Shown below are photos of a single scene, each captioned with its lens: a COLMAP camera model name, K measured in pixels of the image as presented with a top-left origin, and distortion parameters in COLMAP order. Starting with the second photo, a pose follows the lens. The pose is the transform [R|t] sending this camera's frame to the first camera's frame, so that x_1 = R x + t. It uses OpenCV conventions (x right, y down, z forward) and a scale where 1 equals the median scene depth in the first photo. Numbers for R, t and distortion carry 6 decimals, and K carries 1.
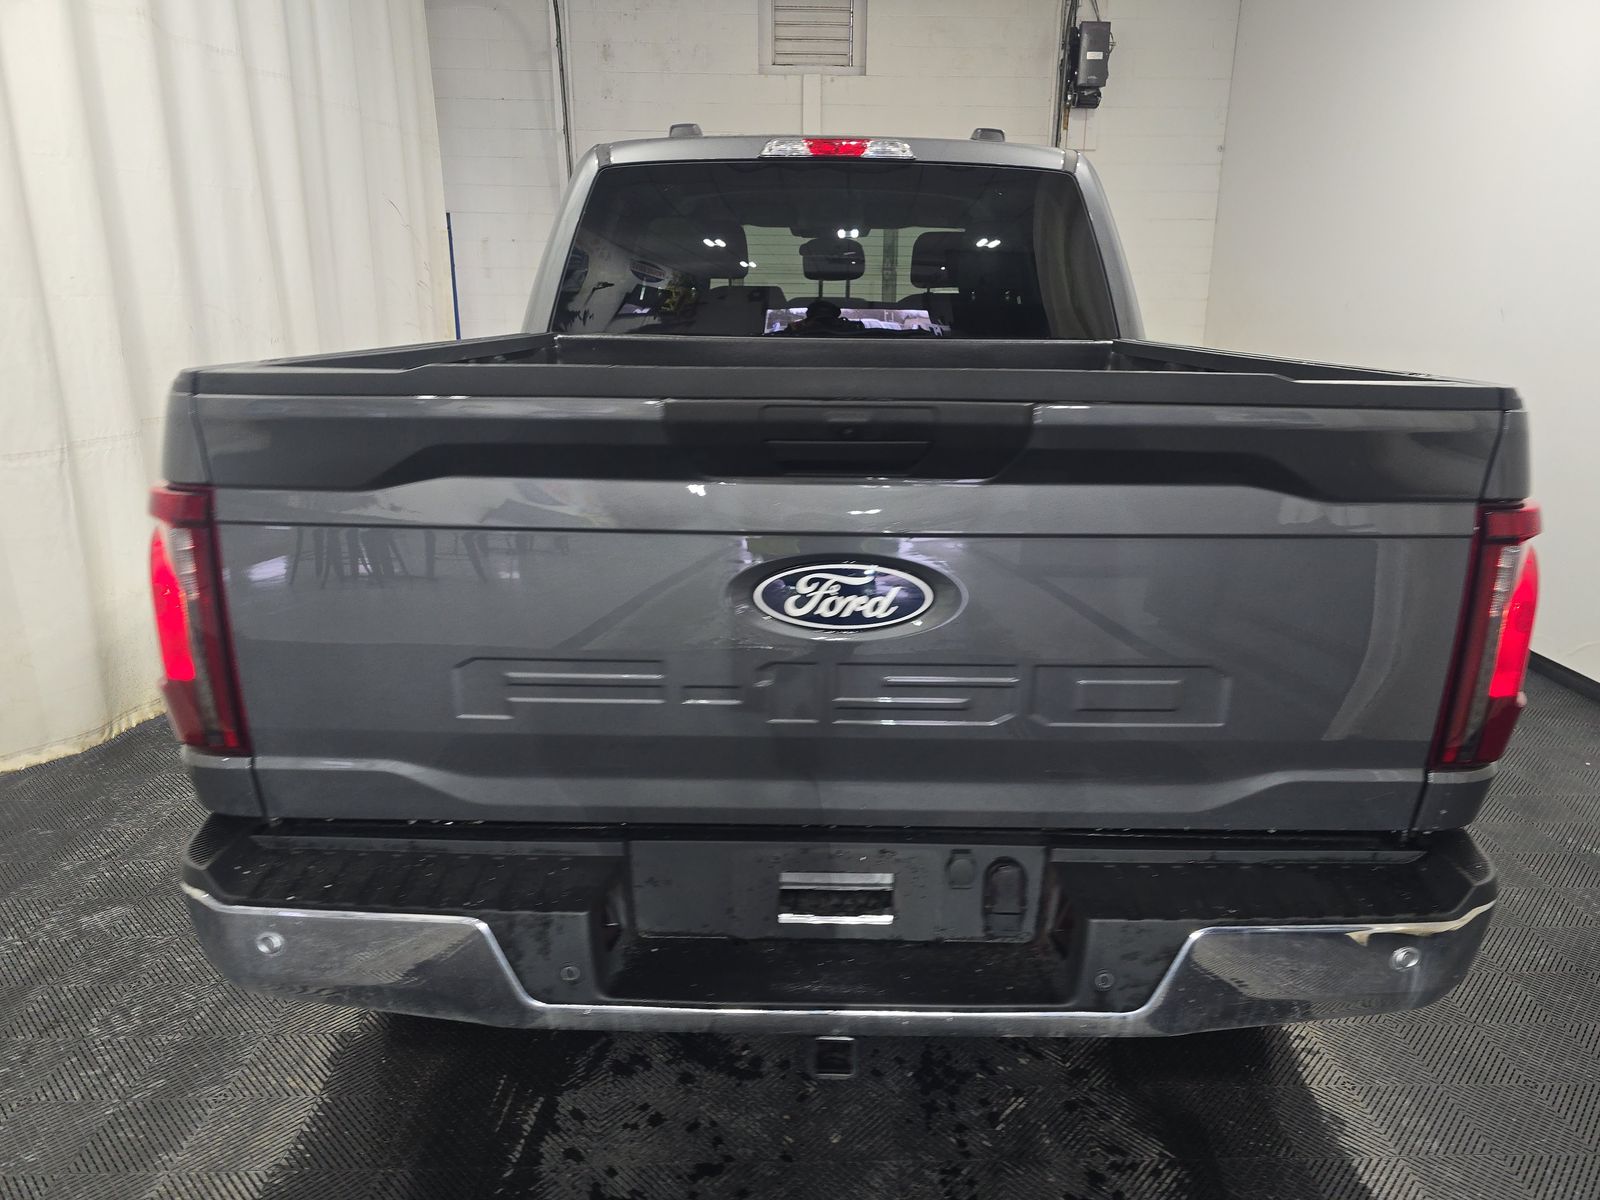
lens RADIAL K [[1075.5, 0, 824.3], [0, 1075.5, 601.0], [0, 0, 1]] dist [0.082290, -0.071885]
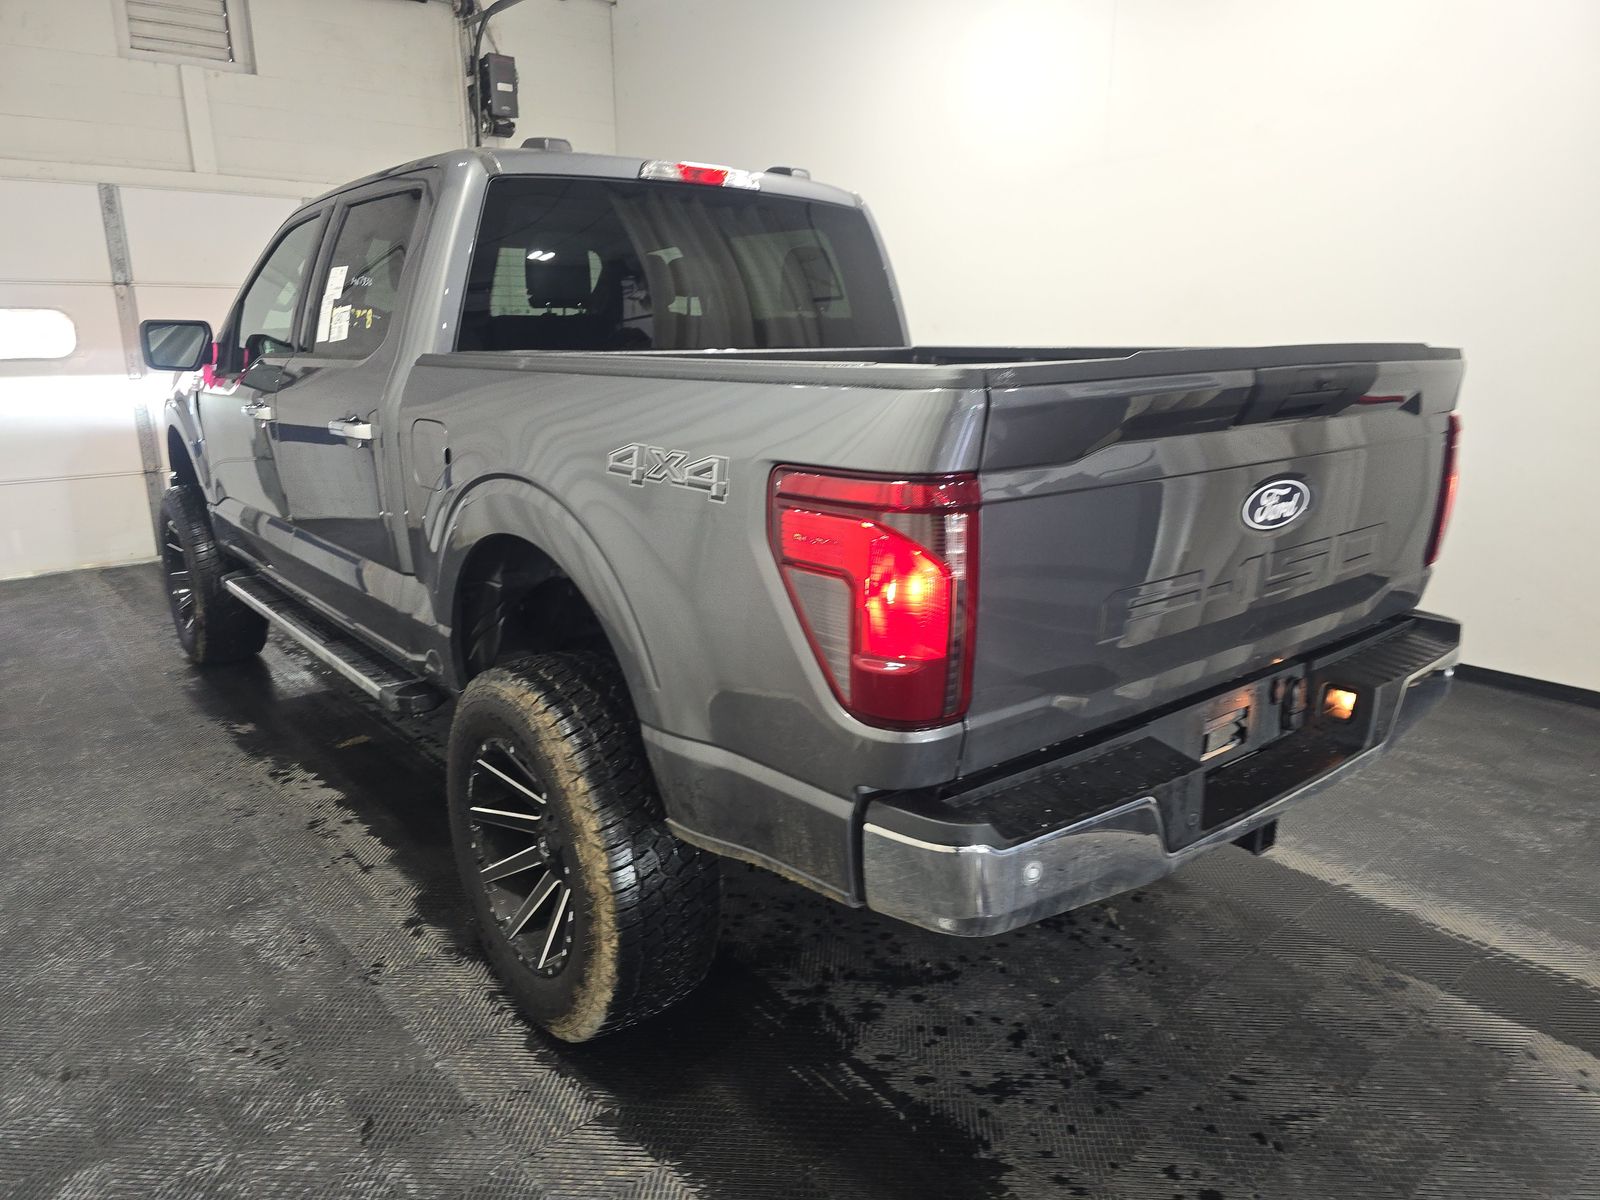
lens RADIAL K [[1075.5, 0, 824.3], [0, 1075.5, 601.0], [0, 0, 1]] dist [0.082290, -0.071885]
pose [[0.767103, -0.171961, 0.618047, -0.638462], [0.186128, 0.981623, 0.042102, -0.023748], [-0.613929, 0.082739, 0.785013, 0.112435]]
